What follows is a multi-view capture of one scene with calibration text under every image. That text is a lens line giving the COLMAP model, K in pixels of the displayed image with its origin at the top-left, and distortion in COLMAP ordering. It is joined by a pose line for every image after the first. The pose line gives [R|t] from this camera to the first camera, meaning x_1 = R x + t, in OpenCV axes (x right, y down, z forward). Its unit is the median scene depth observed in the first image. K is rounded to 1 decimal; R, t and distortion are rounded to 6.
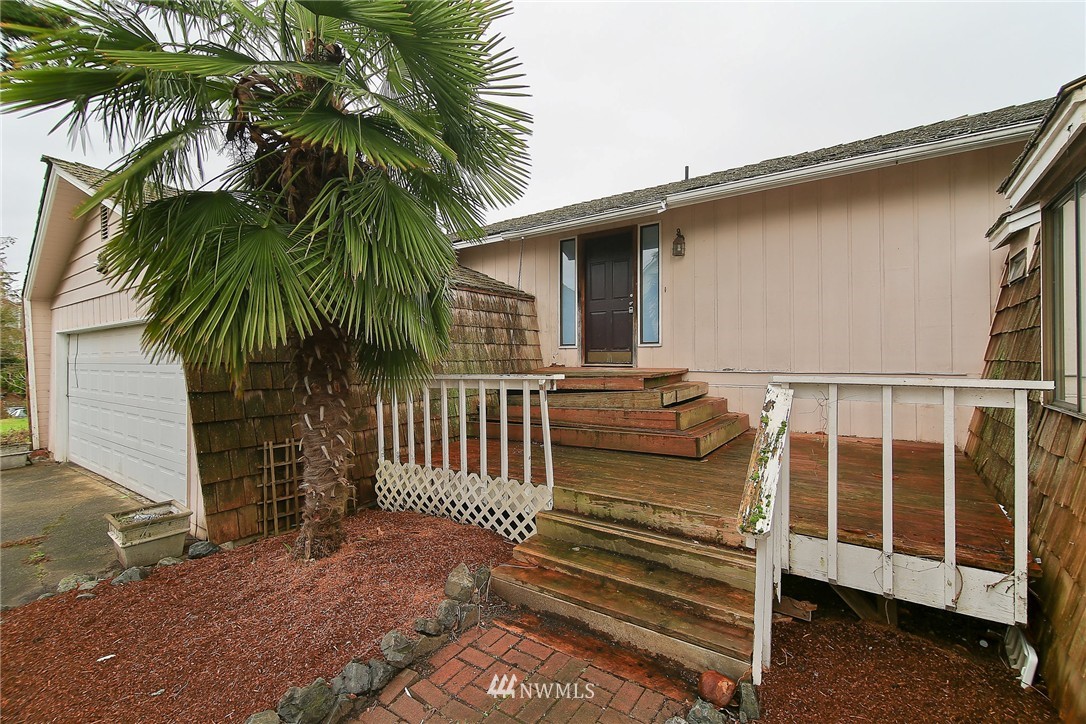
lens RADIAL K [[482.1, 0, 544.6], [0, 482.1, 357.1], [0, 0, 1]] dist [0.004883, -0.000034]
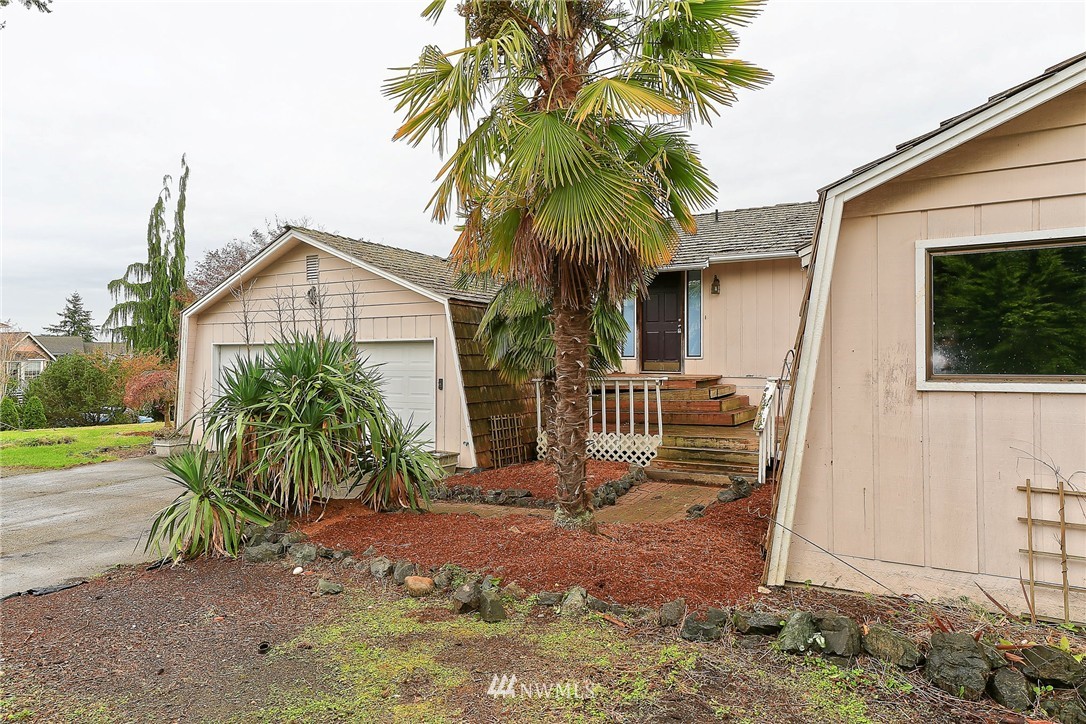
lens RADIAL K [[729.9, 0, 541.4], [0, 729.9, 359.3], [0, 0, 1]] dist [-0.002236, 0.000041]
pose [[0.996205, 0.003948, 0.086951, -0.454777], [-0.003980, 0.999992, 0.000185, -0.022174], [-0.086949, -0.000530, 0.996213, -1.183420]]
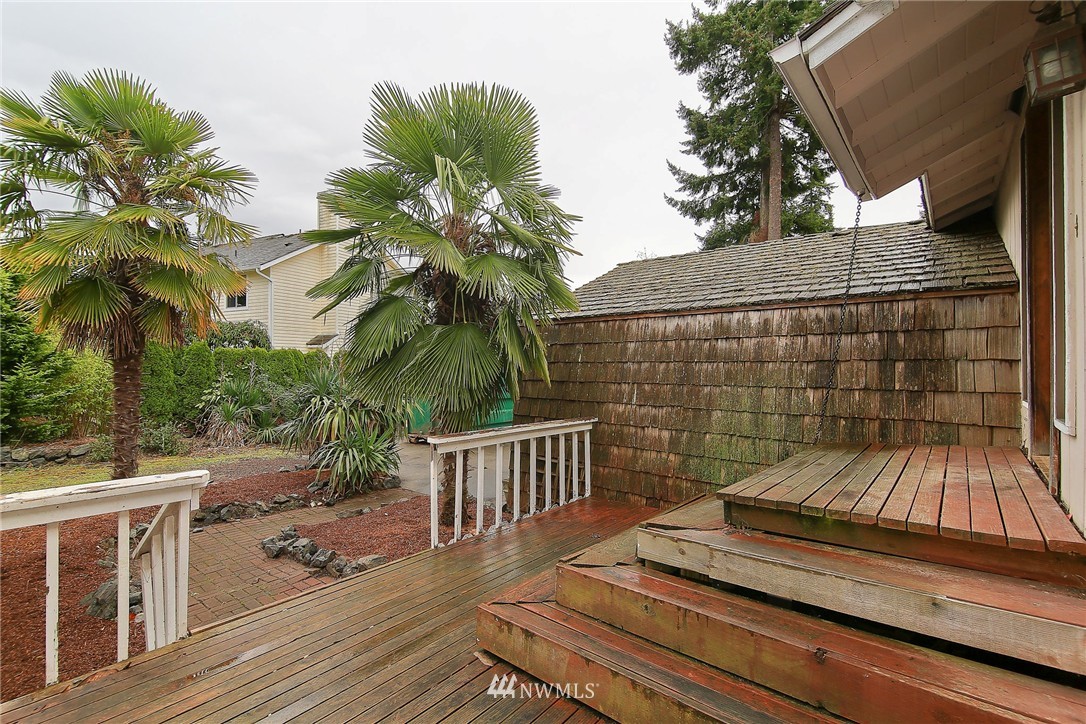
lens RADIAL K [[482.1, 0, 541.8], [0, 482.1, 364.9], [0, 0, 1]] dist [0.004883, -0.000034]
pose [[-0.092891, -0.001082, -0.995676, 0.568946], [-0.006551, 0.999978, -0.000476, -0.058834], [0.995655, 0.006478, -0.092896, 0.763136]]
